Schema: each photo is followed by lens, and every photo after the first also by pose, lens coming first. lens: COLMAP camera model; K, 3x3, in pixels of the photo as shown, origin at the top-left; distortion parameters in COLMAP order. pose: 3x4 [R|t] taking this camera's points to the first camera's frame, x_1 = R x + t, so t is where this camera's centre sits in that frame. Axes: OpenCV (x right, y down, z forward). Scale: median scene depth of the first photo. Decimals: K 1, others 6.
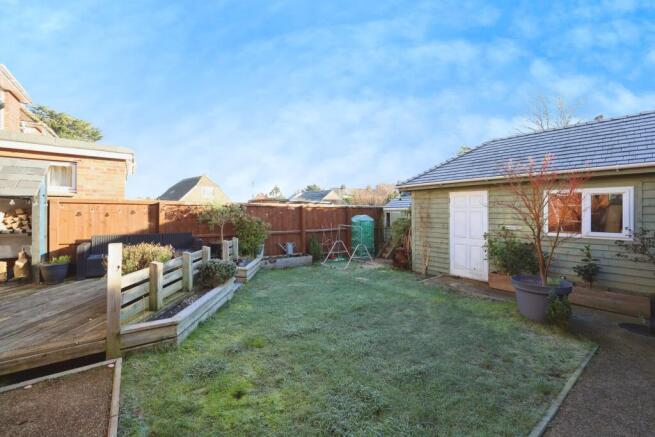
lens RADIAL K [[263.8, 0, 329.1], [0, 263.8, 212.5], [0, 0, 1]] dist [-0.000983, -0.000044]
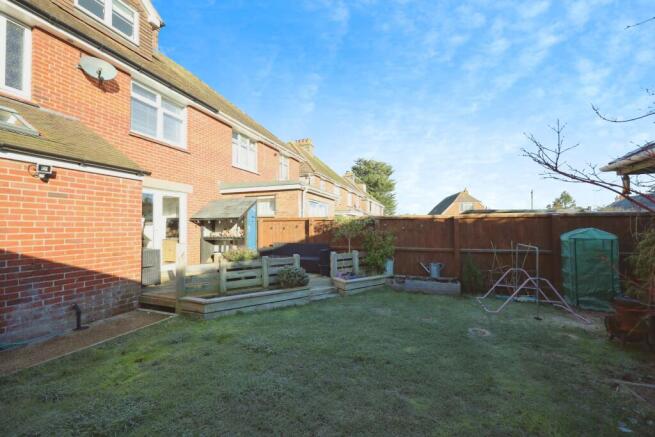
lens RADIAL K [[263.8, 0, 328.1], [0, 263.8, 223.9], [0, 0, 1]] dist [-0.000983, -0.000044]
pose [[0.537635, -0.016312, -0.843020, 0.584121], [0.006171, 0.999862, -0.015412, 0.008242], [0.843155, 0.003084, 0.537662, 0.471560]]
